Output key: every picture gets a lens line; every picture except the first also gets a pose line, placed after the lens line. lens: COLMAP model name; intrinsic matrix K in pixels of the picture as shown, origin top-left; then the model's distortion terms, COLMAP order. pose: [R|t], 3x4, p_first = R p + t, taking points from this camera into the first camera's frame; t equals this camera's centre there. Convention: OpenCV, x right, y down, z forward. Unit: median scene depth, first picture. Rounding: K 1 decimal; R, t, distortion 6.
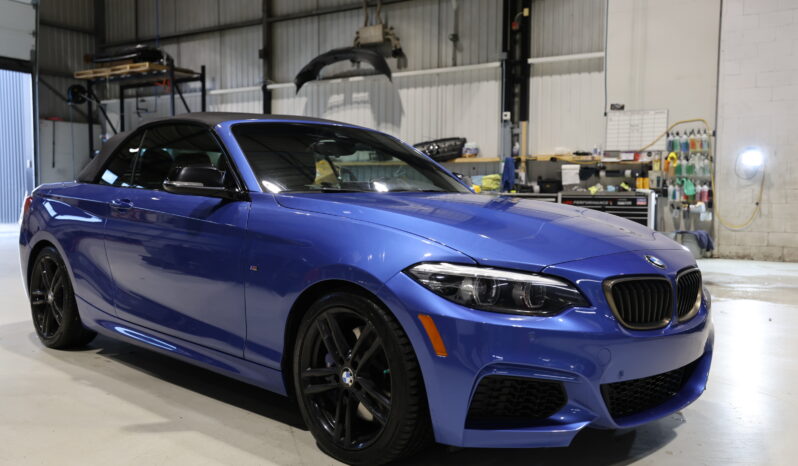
lens RADIAL K [[753.5, 0, 409.3], [0, 753.5, 233.5], [0, 0, 1]] dist [0.067097, 0.000000]
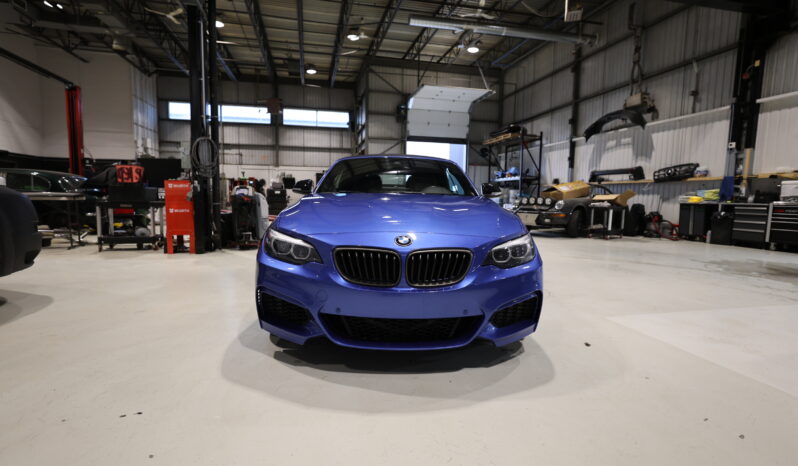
lens RADIAL K [[385.7, 0, 408.0], [0, 385.7, 233.6], [0, 0, 1]] dist [-0.030210, 0.008440]
pose [[0.720910, 0.072783, -0.689196, 0.172538], [-0.053803, 0.997346, 0.049047, -0.001112], [0.690937, 0.001723, 0.722913, 0.107315]]
